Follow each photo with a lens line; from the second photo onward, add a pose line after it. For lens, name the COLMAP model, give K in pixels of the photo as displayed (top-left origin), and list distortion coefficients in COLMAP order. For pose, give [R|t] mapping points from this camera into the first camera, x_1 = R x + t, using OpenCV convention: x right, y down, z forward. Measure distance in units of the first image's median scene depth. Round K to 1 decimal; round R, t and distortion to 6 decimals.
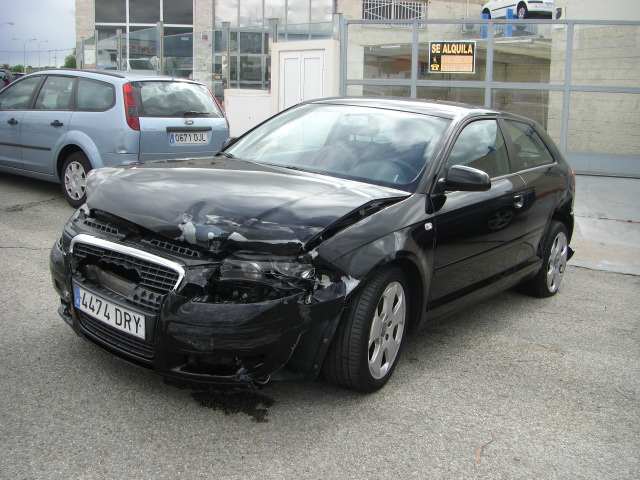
lens RADIAL K [[732.2, 0, 320.0], [0, 732.2, 240.0], [0, 0, 1]] dist [-0.202533, 0.168028]
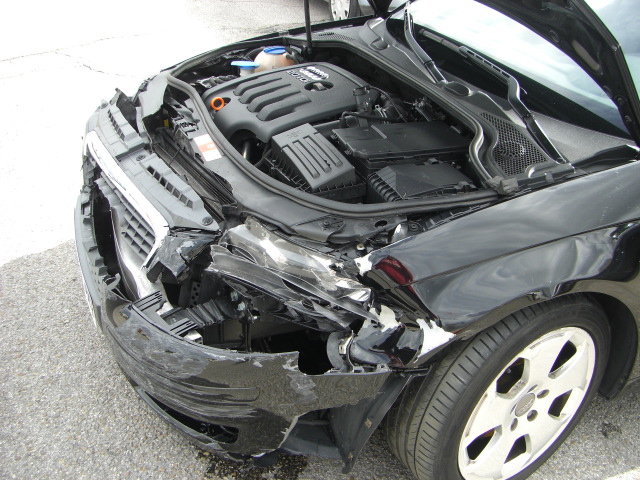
lens RADIAL K [[732.2, 0, 320.0], [0, 732.2, 240.0], [0, 0, 1]] dist [-0.202533, 0.168028]
pose [[0.859610, 0.231531, -0.455482, 0.183233], [-0.104960, 0.952446, 0.286061, -0.132510], [0.500053, -0.198093, 0.843034, 0.566047]]
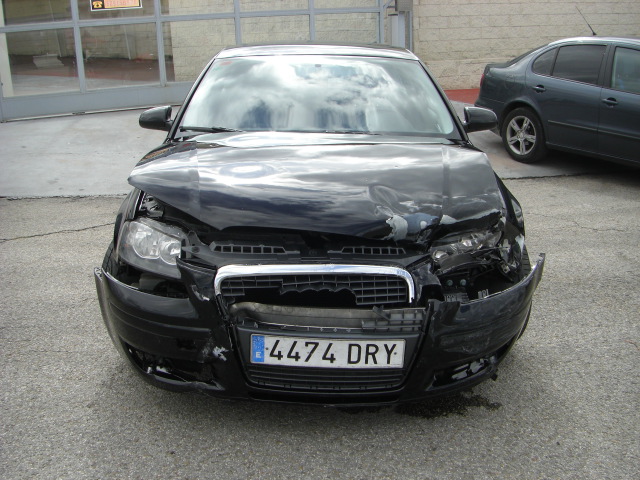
lens RADIAL K [[732.2, 0, 320.0], [0, 732.2, 240.0], [0, 0, 1]] dist [-0.202533, 0.168028]
pose [[0.783530, -0.234780, 0.575291, -0.726541], [0.176924, 0.971839, 0.155649, -0.140419], [-0.595633, -0.020173, 0.803003, 0.386854]]
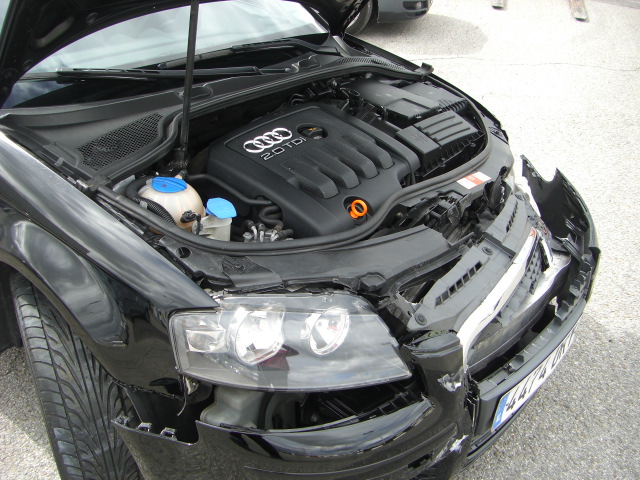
lens RADIAL K [[732.2, 0, 320.0], [0, 732.2, 240.0], [0, 0, 1]] dist [-0.202533, 0.168028]
pose [[0.018043, -0.530168, 0.847701, -0.745460], [0.143092, 0.840481, 0.522606, -0.322106], [-0.989545, 0.111869, 0.091028, 1.125290]]
